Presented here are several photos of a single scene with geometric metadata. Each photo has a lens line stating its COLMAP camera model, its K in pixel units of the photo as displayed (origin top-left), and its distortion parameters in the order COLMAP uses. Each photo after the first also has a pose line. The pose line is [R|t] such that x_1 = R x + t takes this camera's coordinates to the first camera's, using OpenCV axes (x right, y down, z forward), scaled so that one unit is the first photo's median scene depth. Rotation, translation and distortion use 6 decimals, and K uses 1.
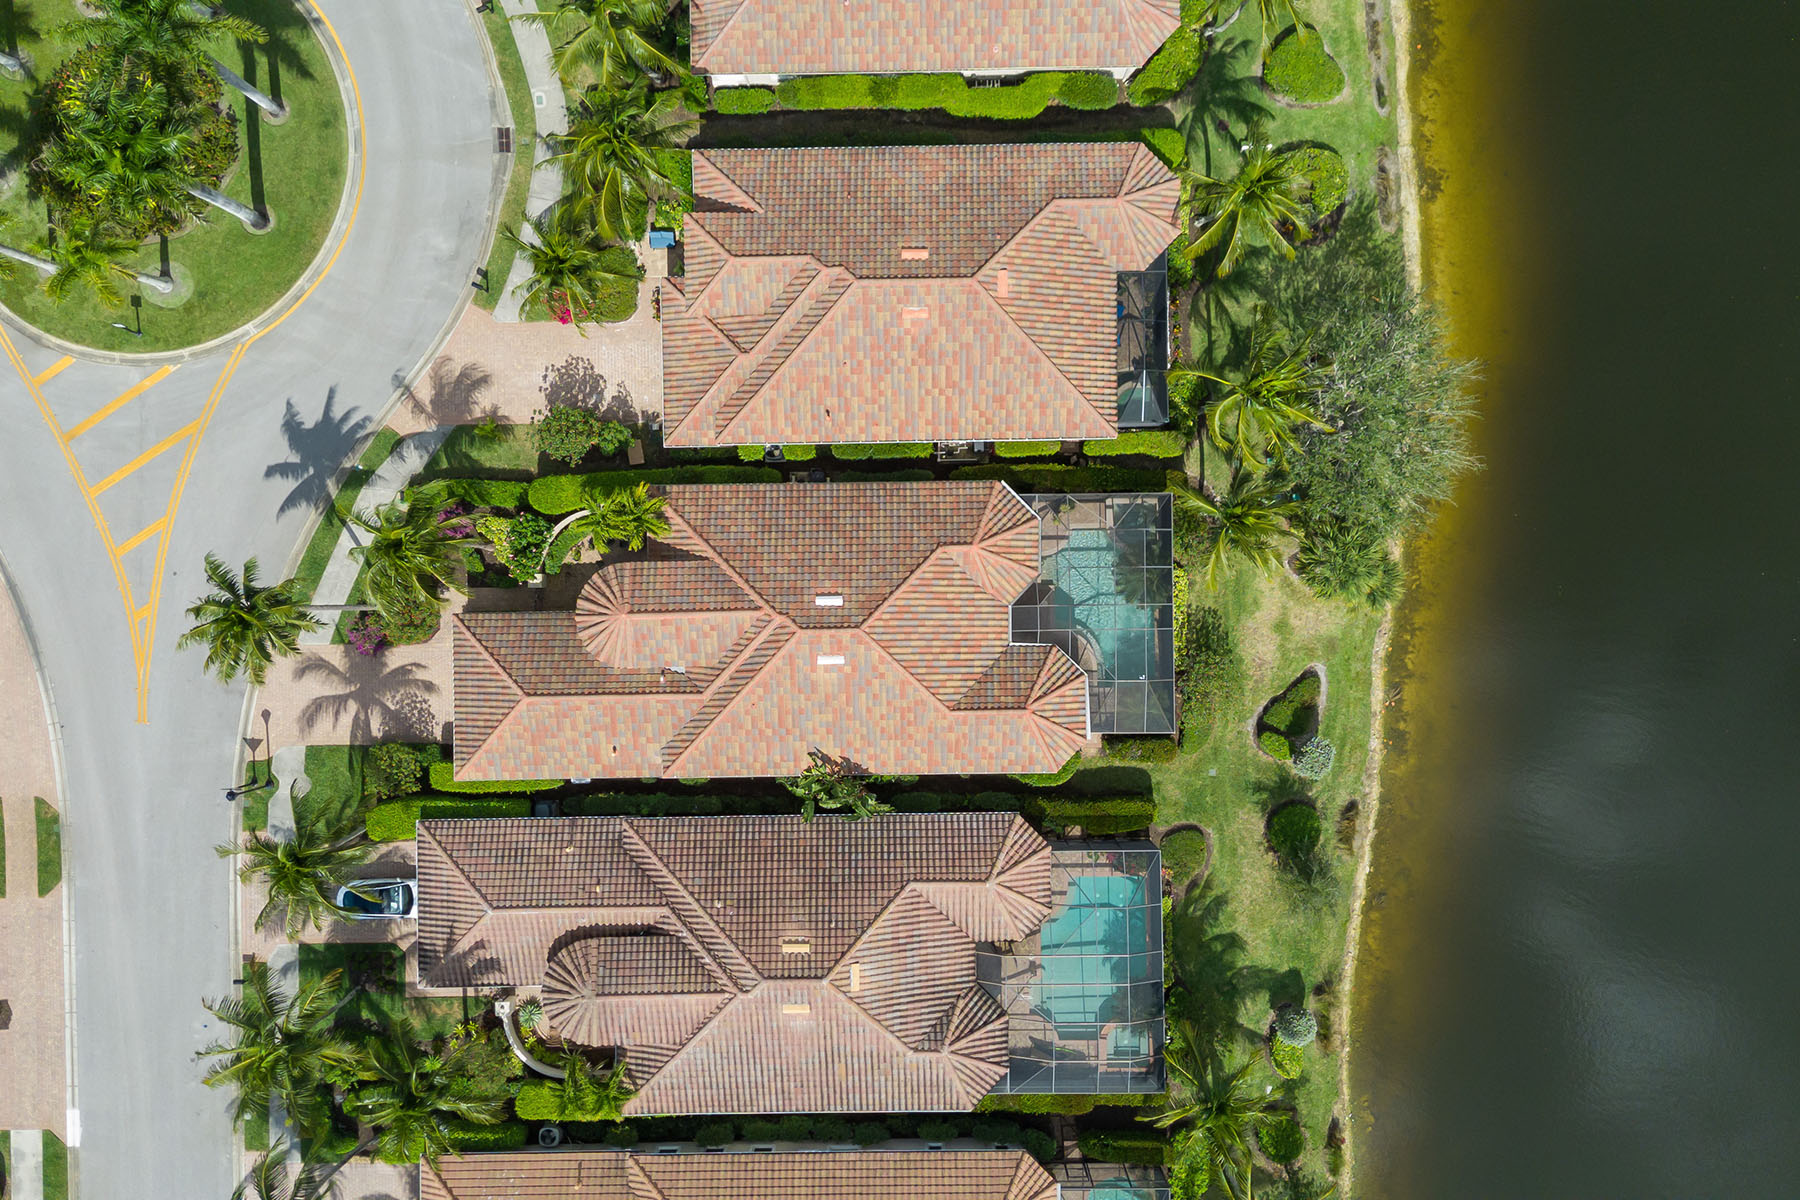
lens RADIAL K [[1638.5, 0, 922.5], [0, 1638.5, 593.9], [0, 0, 1]] dist [0.110309, -0.187265]
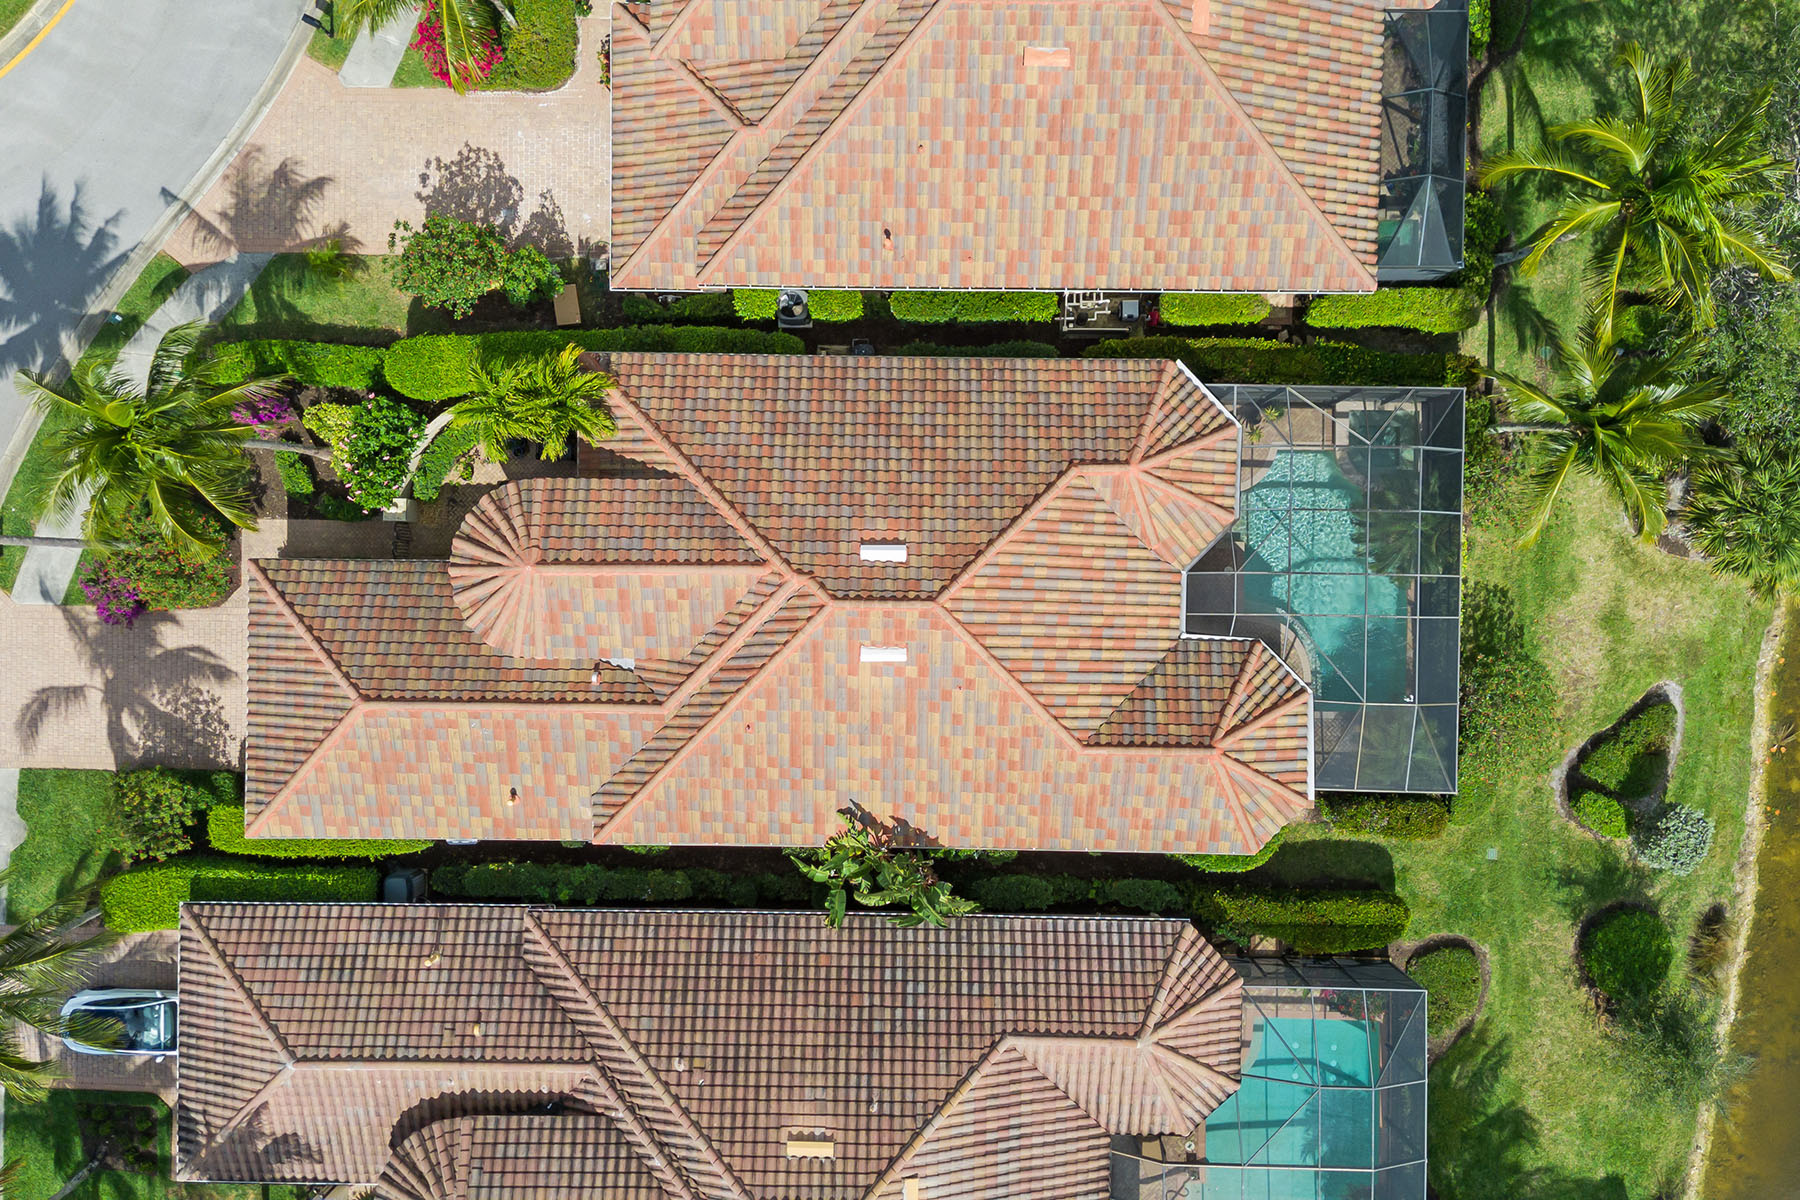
lens RADIAL K [[1638.5, 0, 922.5], [0, 1638.5, 593.9], [0, 0, 1]] dist [0.110309, -0.187265]
pose [[0.999604, 0.028030, 0.002629, -0.043094], [-0.028052, 0.999568, 0.008718, 0.012912], [-0.002384, -0.008788, 0.999959, 0.407029]]
